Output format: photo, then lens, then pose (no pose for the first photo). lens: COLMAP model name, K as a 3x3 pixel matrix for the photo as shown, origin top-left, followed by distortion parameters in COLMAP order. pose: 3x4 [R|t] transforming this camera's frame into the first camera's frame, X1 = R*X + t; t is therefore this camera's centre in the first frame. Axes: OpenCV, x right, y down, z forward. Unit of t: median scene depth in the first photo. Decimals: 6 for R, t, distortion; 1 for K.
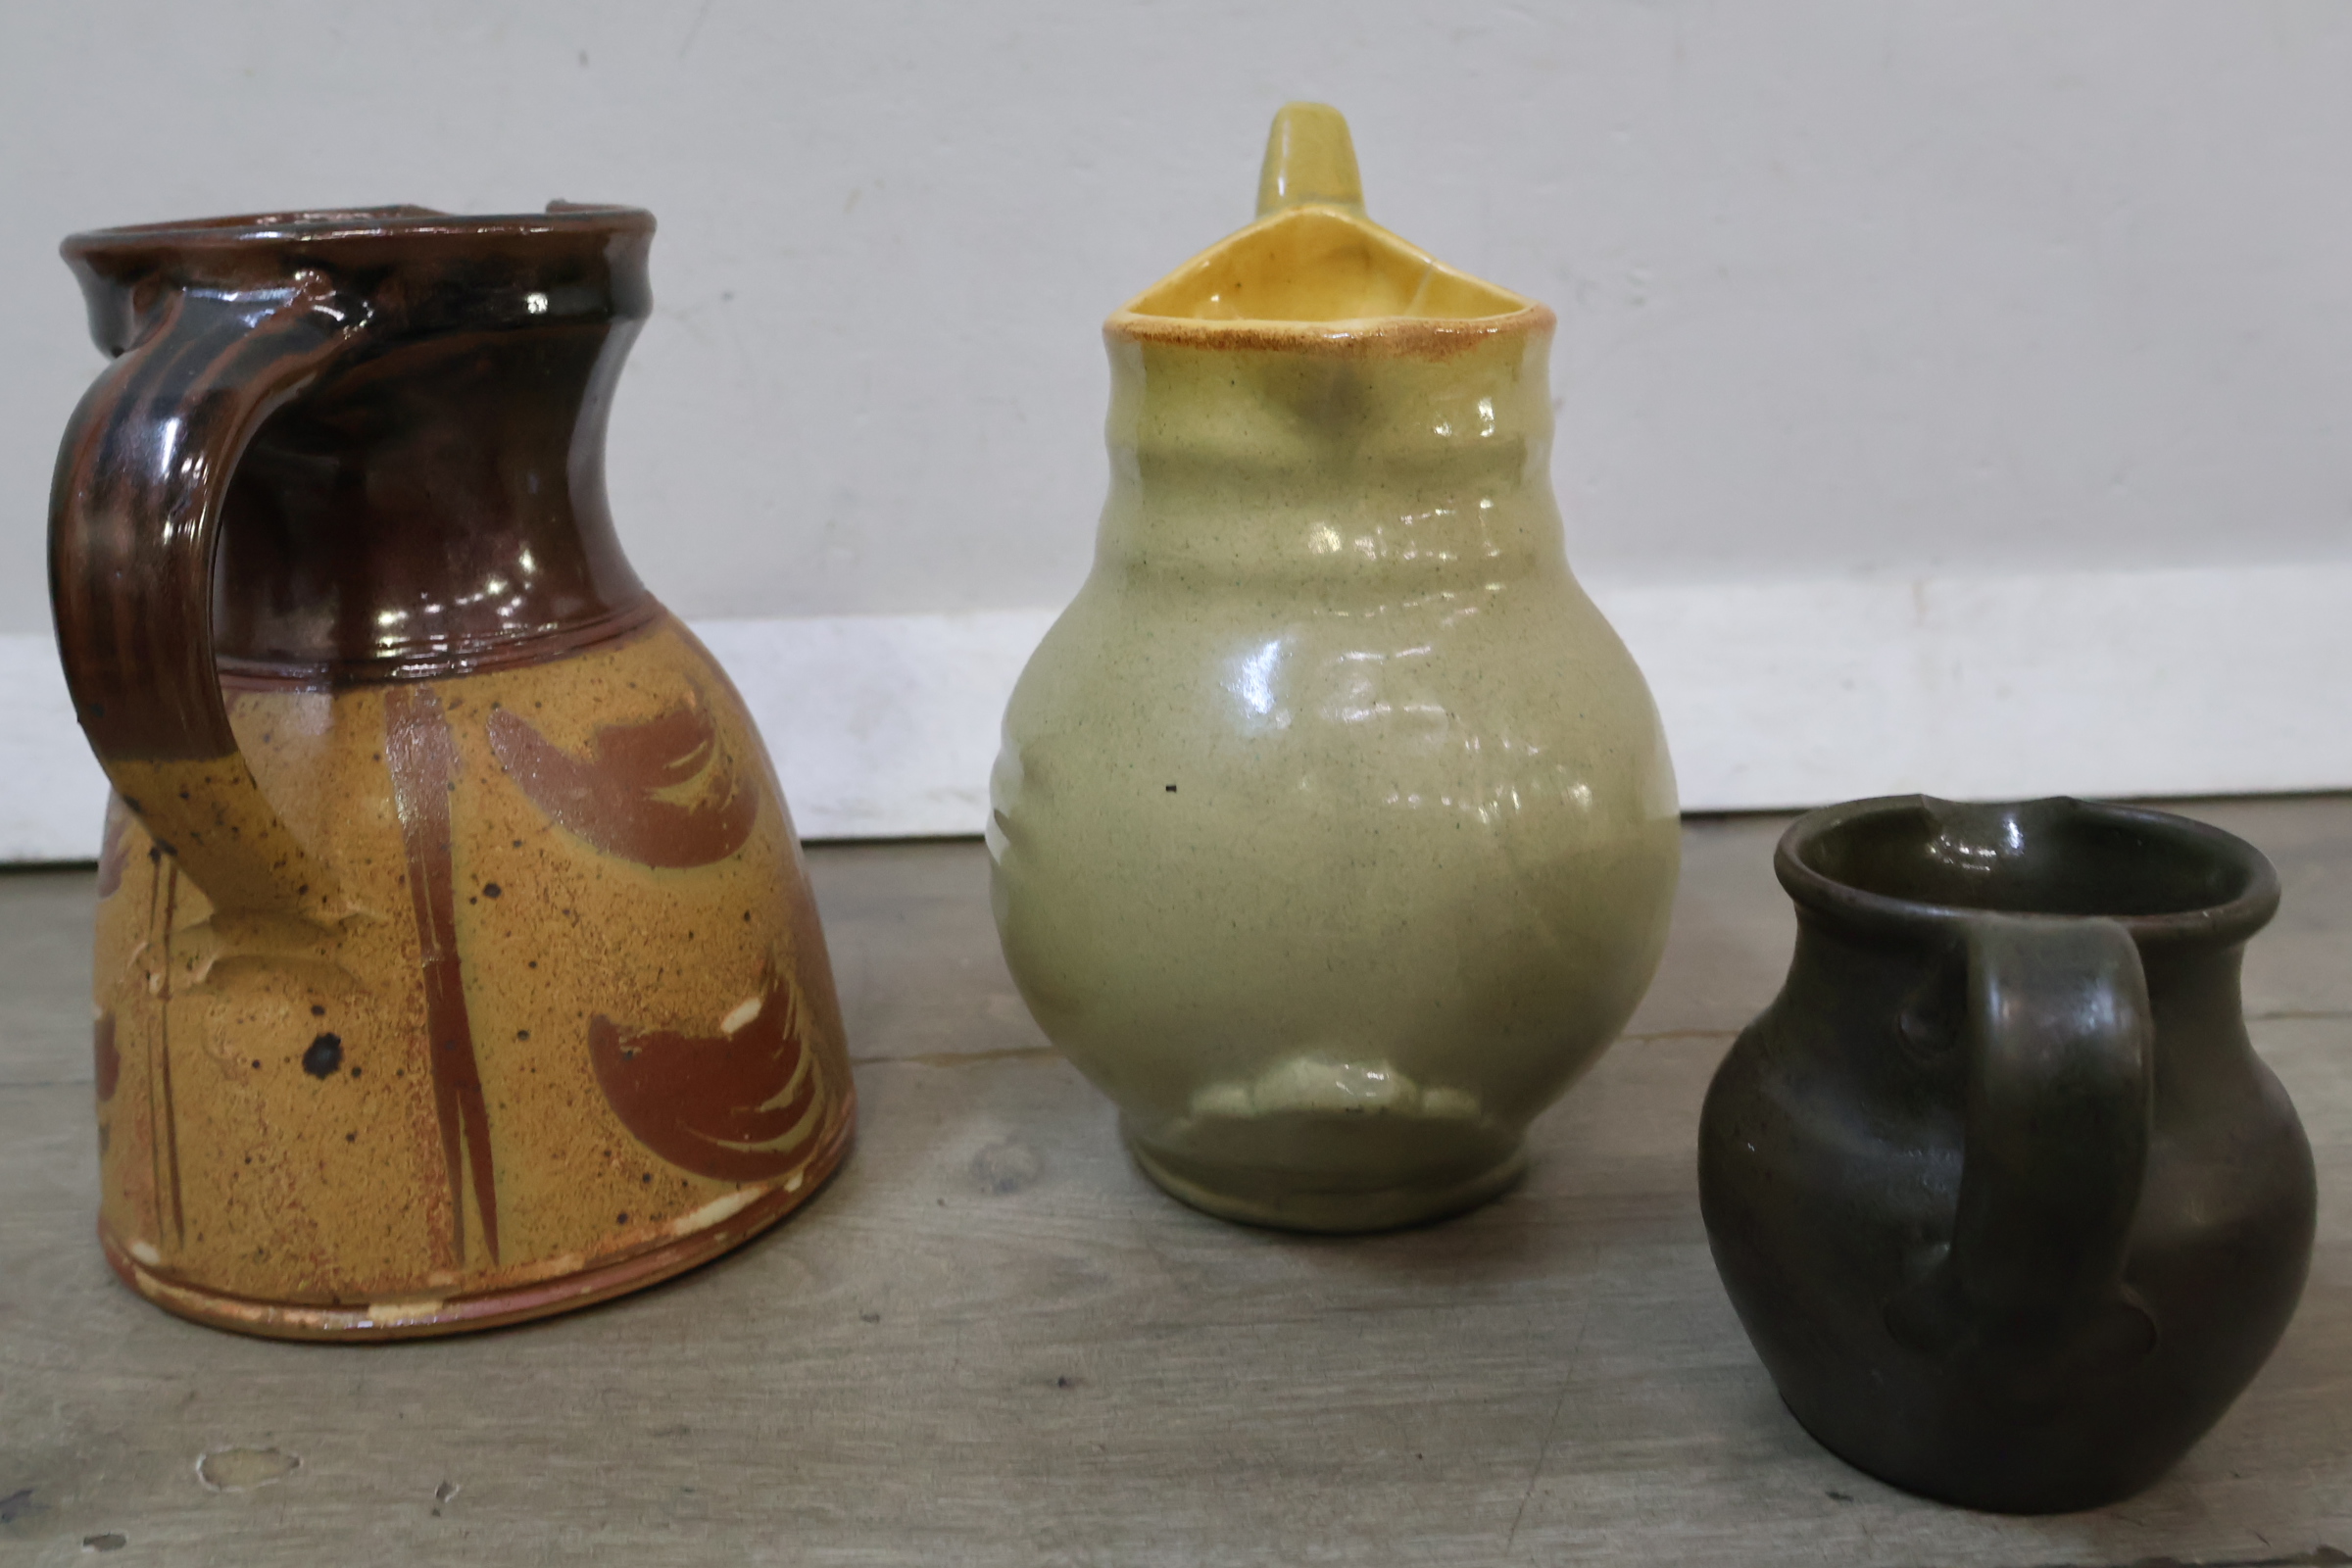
lens RADIAL K [[2212.1, 0, 1166.8], [0, 2212.1, 790.6], [0, 0, 1]] dist [0.015611, 0.000000]
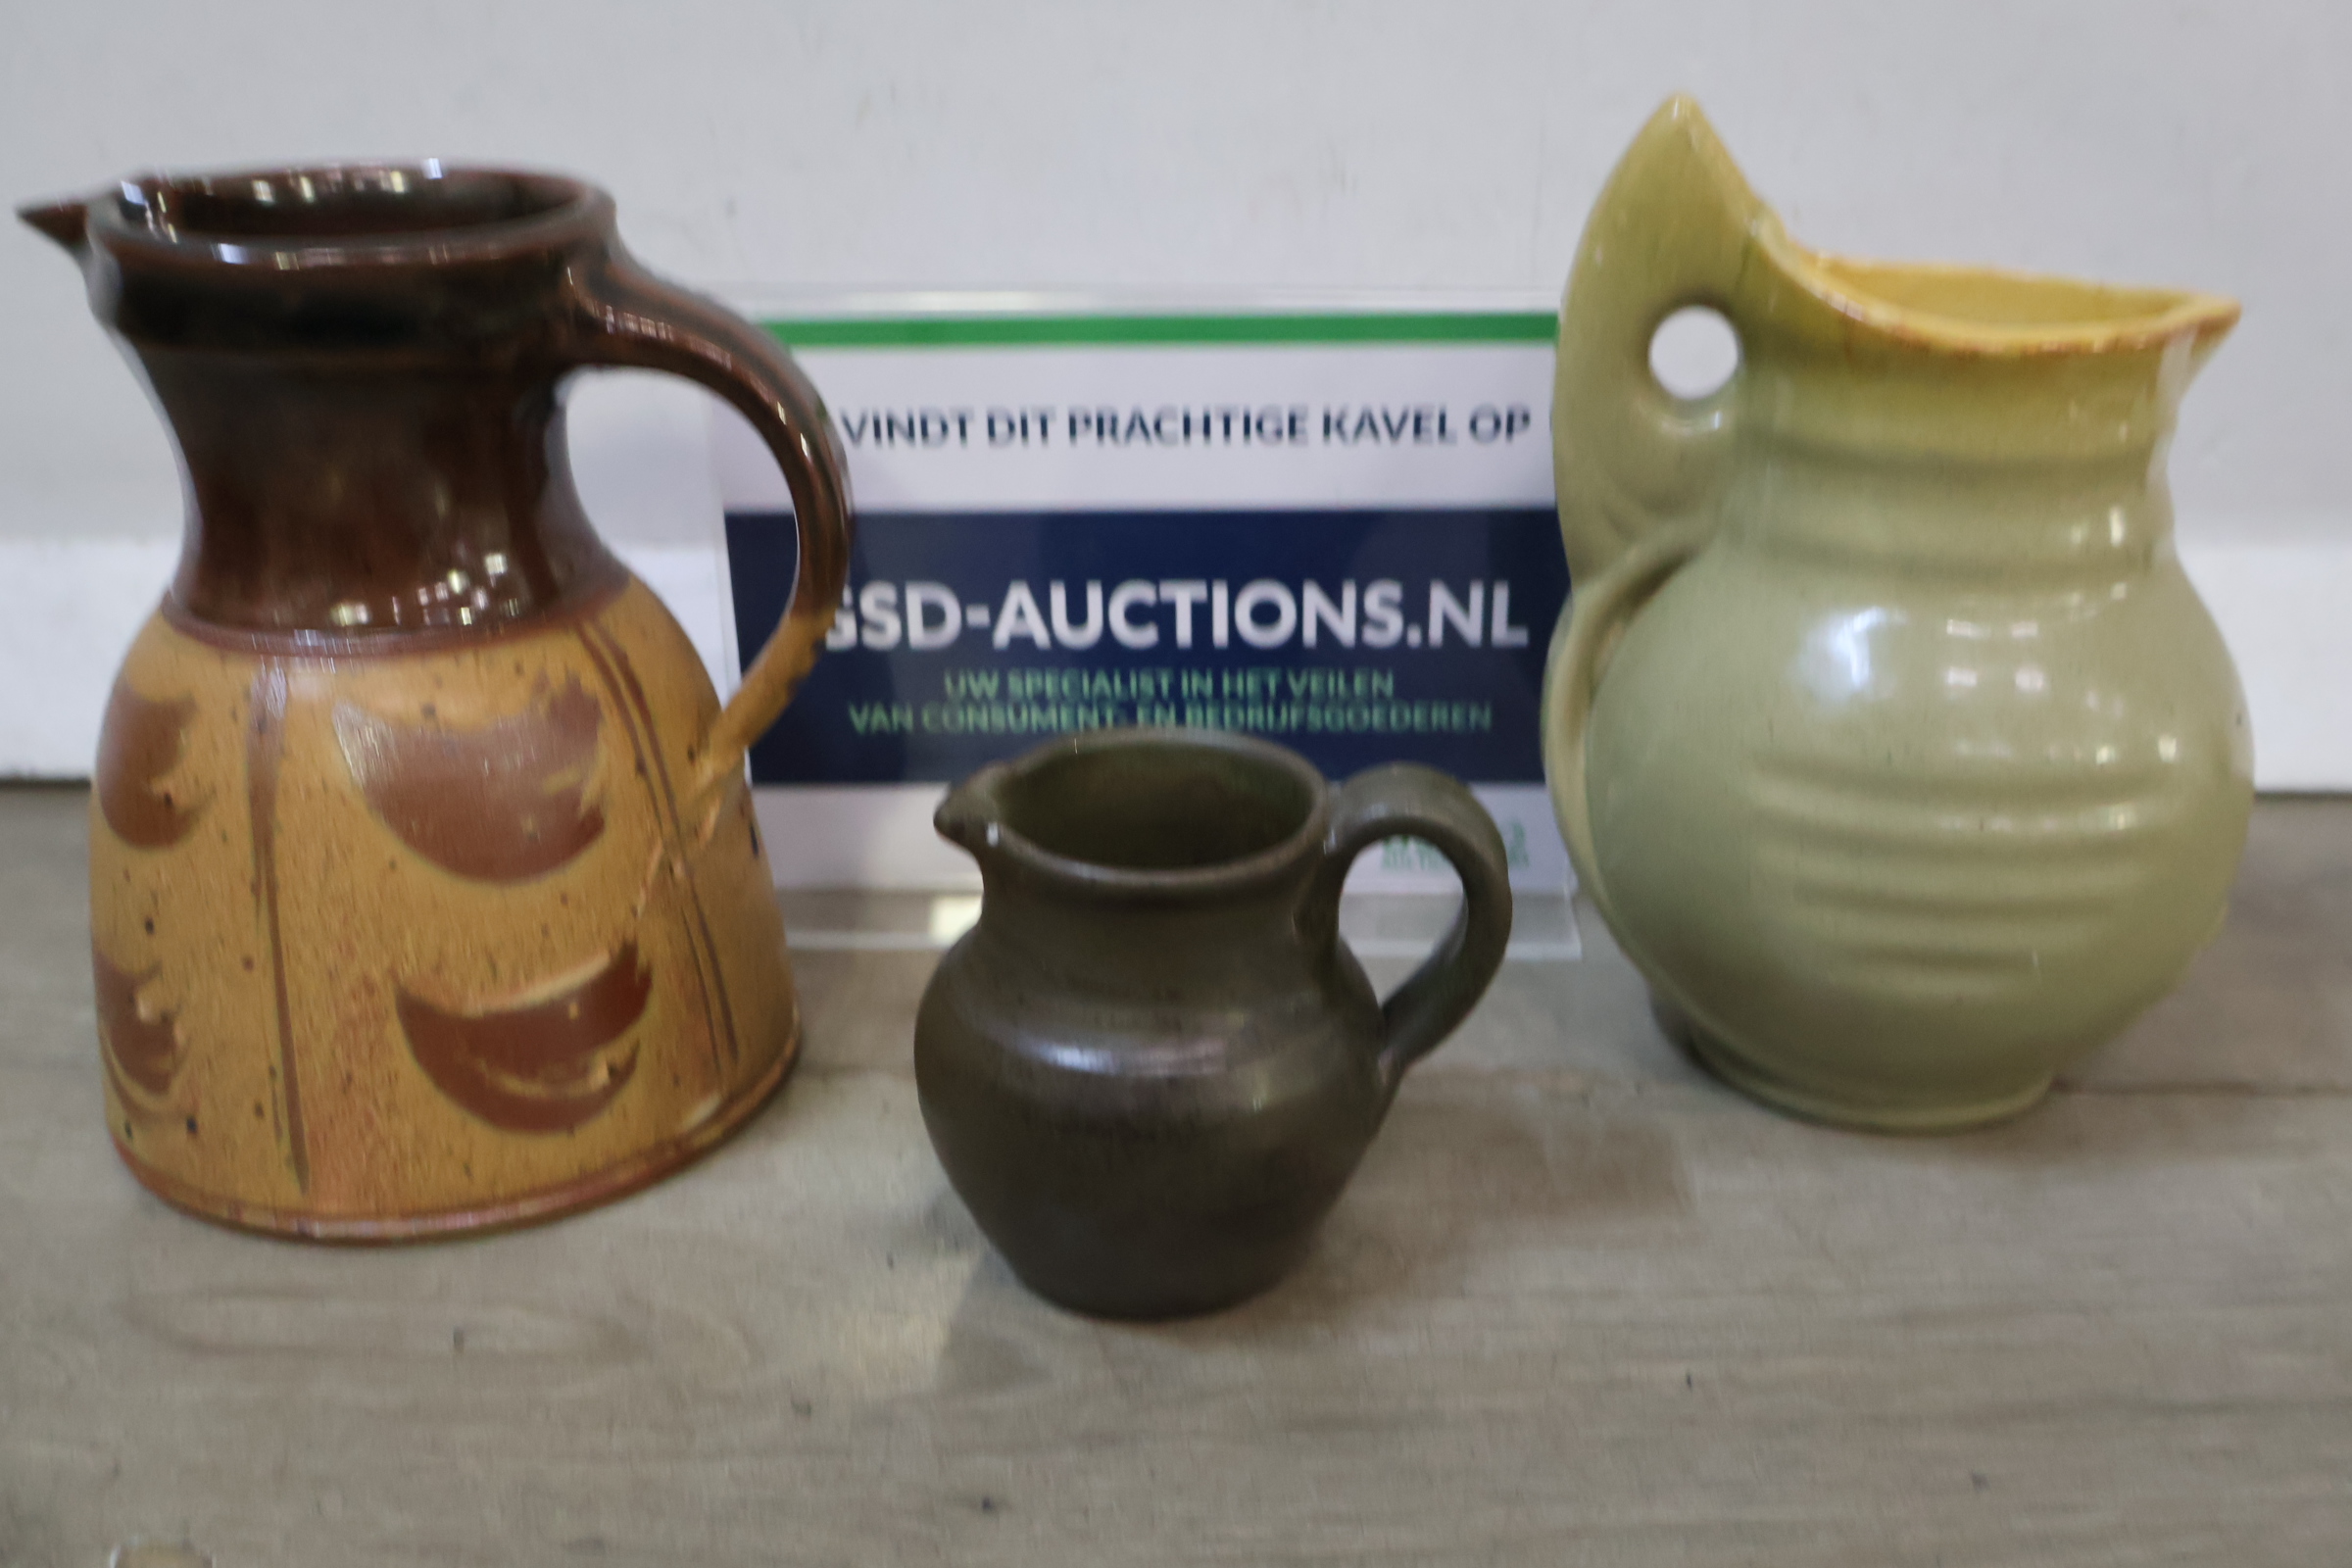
lens RADIAL K [[2212.1, 0, 1166.0], [0, 2212.1, 801.4], [0, 0, 1]] dist [0.015611, 0.000000]
pose [[0.998538, 0.039521, -0.036871, 0.057496], [-0.034819, 0.992108, 0.120458, -0.166083], [0.041341, -0.118998, 0.992033, 0.069454]]
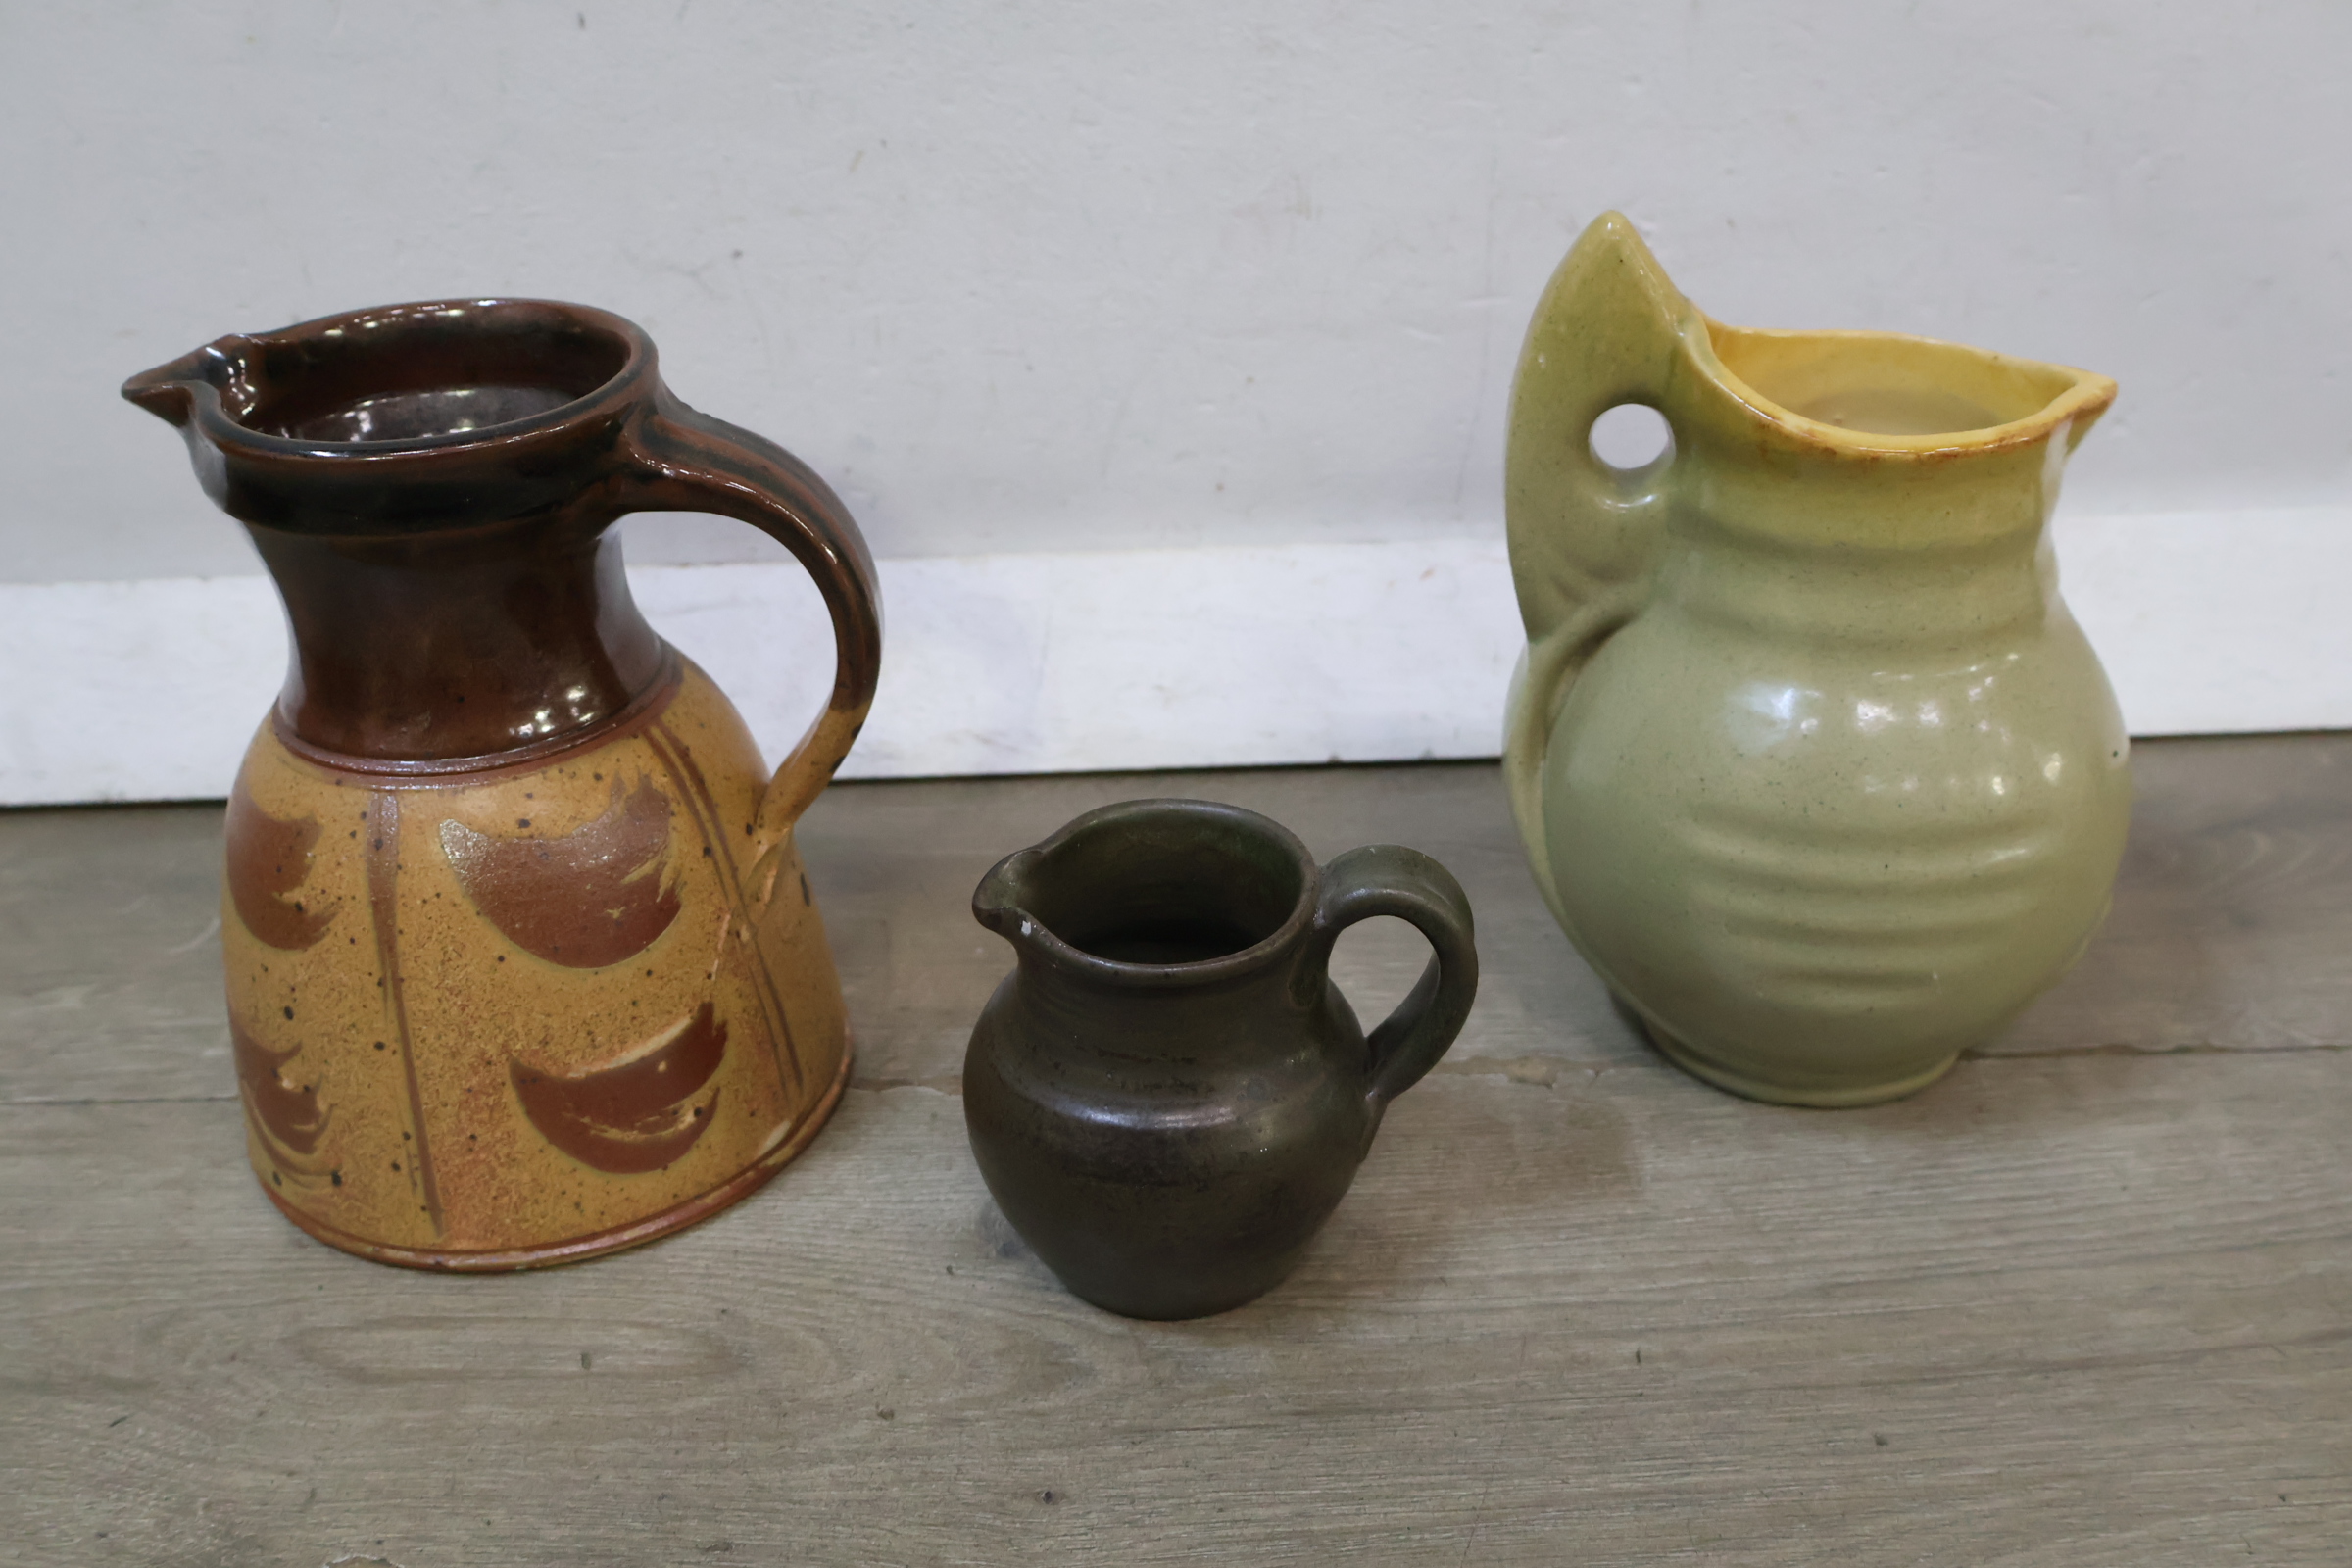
lens RADIAL K [[2212.1, 0, 1166.8], [0, 2212.1, 809.2], [0, 0, 1]] dist [0.015611, 0.000000]
pose [[0.999576, 0.003191, -0.028932, 0.049047], [0.003072, 0.976856, 0.213877, -0.344176], [0.028945, -0.213875, 0.976432, -0.061995]]
